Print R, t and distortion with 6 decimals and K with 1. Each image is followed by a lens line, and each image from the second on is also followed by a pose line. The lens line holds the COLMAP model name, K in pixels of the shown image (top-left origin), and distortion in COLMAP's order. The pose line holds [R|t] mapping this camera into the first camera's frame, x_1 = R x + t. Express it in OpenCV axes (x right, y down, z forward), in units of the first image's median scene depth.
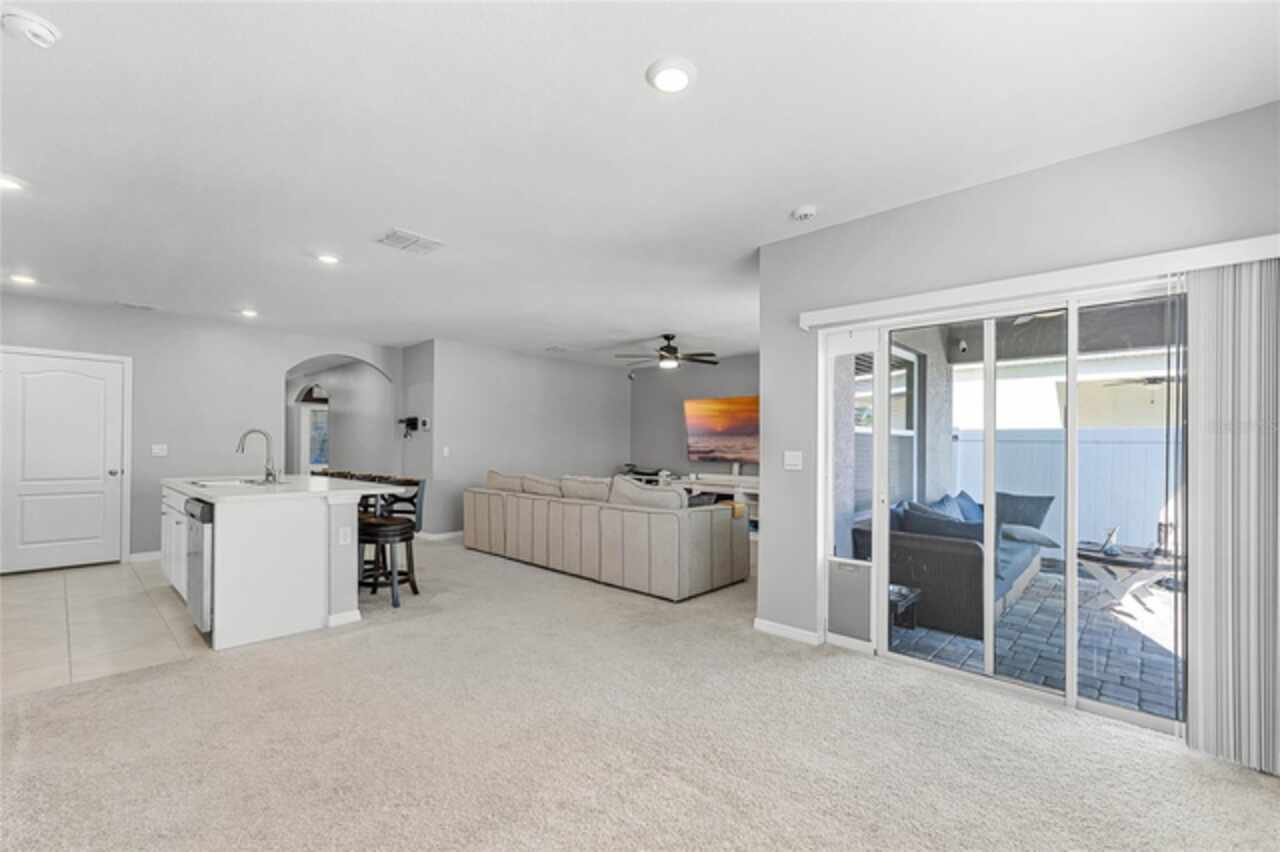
lens RADIAL K [[531.0, 0, 657.1], [0, 531.0, 447.0], [0, 0, 1]] dist [0.000162, 0.000127]
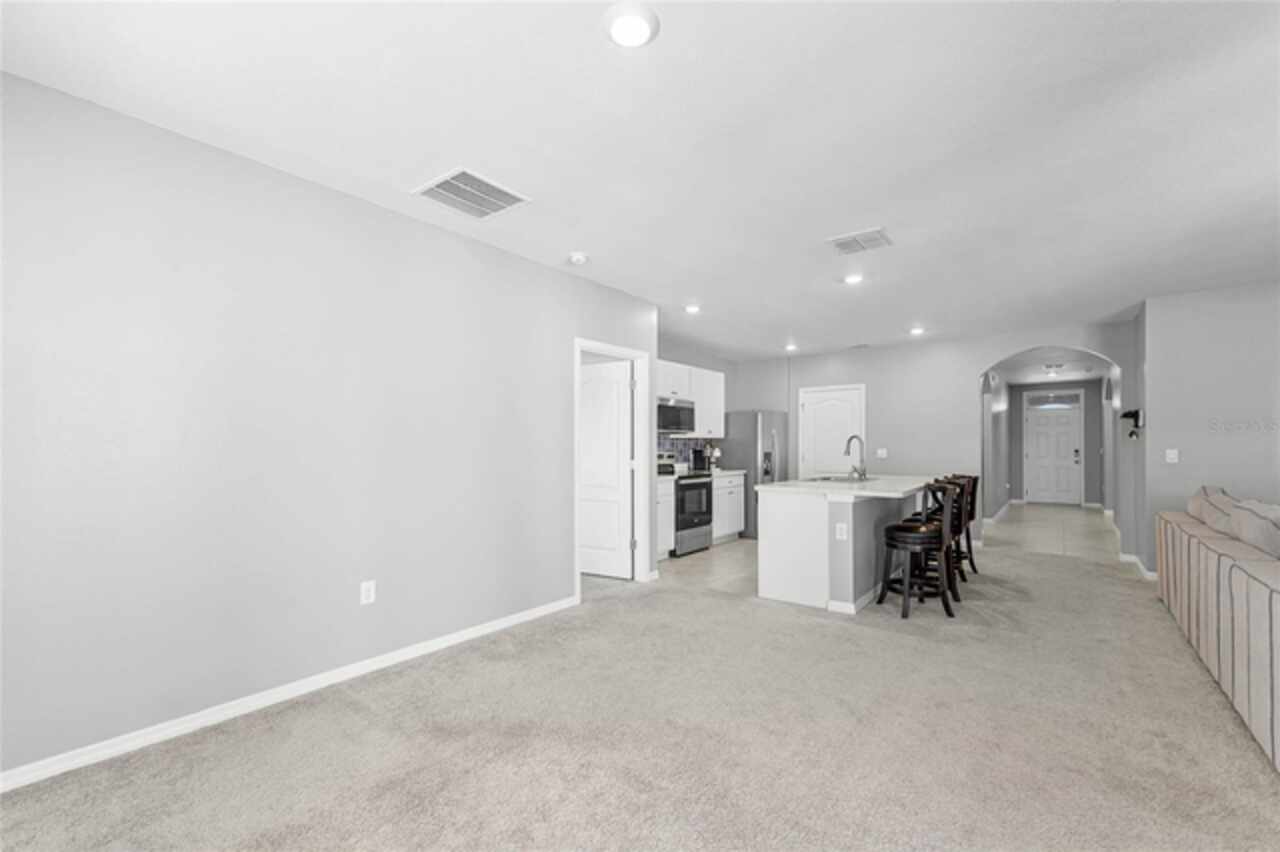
lens RADIAL K [[546.8, 0, 651.0], [0, 546.8, 445.1], [0, 0, 1]] dist [-0.000786, -0.000095]
pose [[0.091286, -0.014138, -0.995724, 0.452030], [0.002506, 0.999899, -0.013967, 0.004354], [0.995822, -0.001221, 0.091312, 0.464004]]
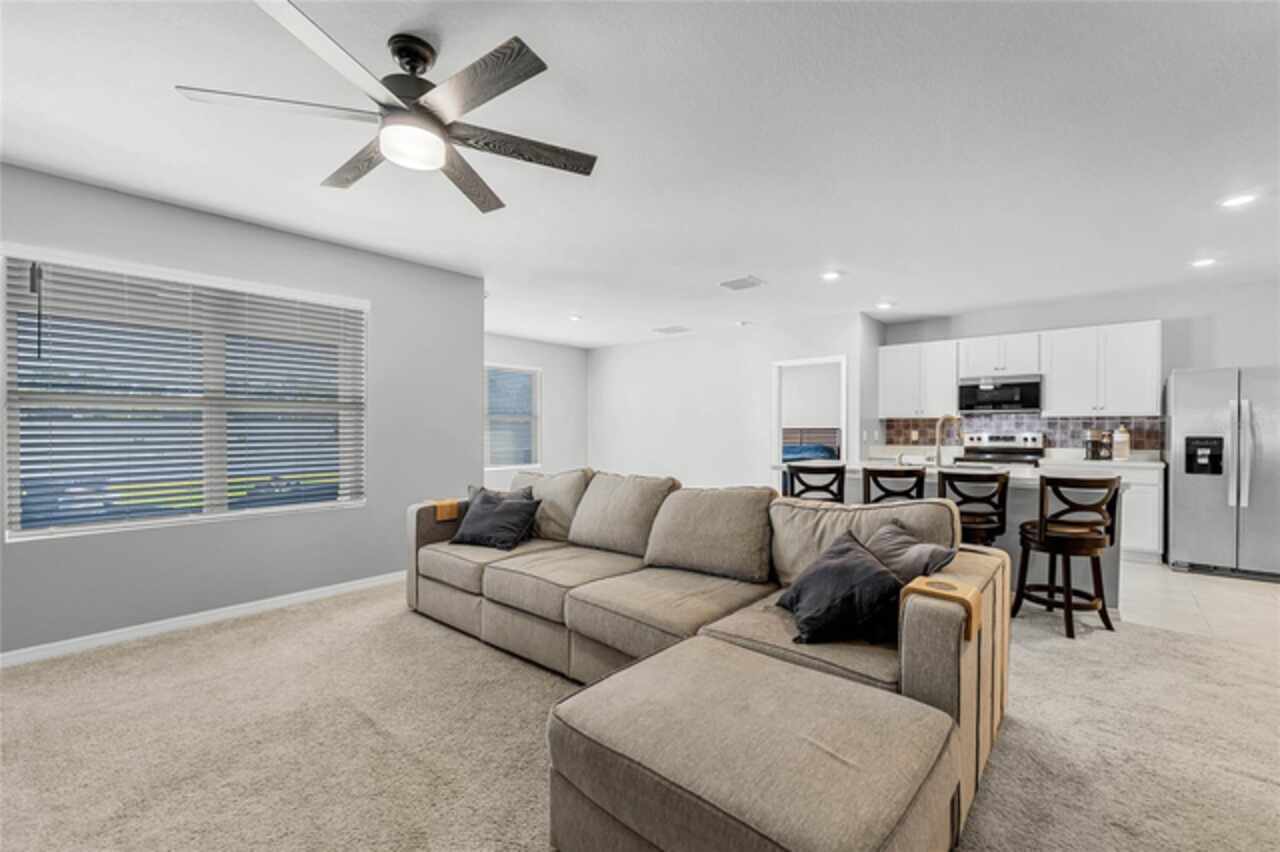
lens RADIAL K [[538.0, 0, 640.0], [0, 538.0, 426.0], [0, 0, 1]] dist [0.000011, -0.000001]
pose [[-0.999779, -0.008096, -0.019381, -0.154249], [-0.008066, 0.999966, -0.001640, -0.008339], [0.019394, -0.001483, -0.999811, 2.138950]]
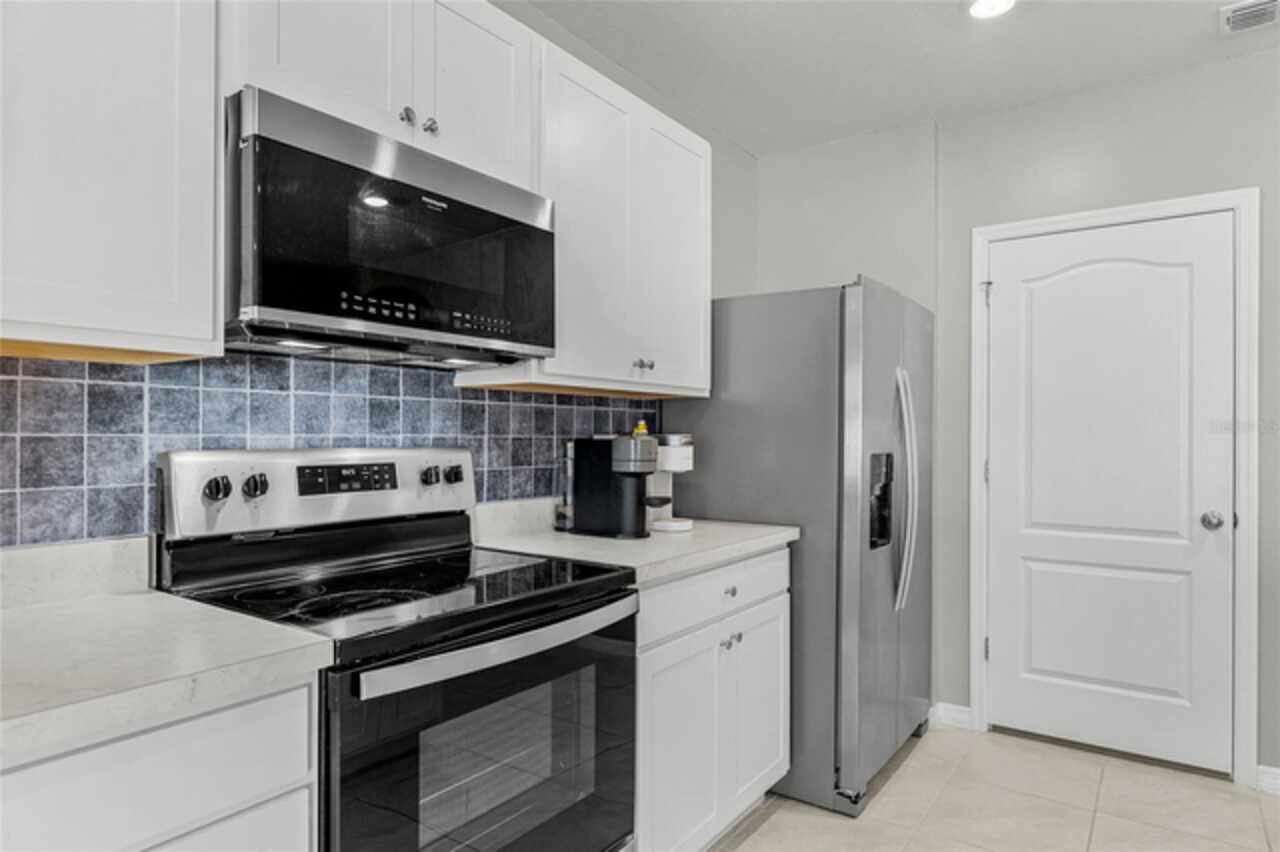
lens RADIAL K [[746.9, 0, 640.0], [0, 746.9, 426.0], [0, 0, 1]] dist [0.000375, 0.001027]
pose [[0.114382, -0.018946, -0.993256, -0.764174], [-0.006927, 0.999779, -0.019868, -0.006199], [0.993413, 0.009153, 0.114226, 0.753444]]
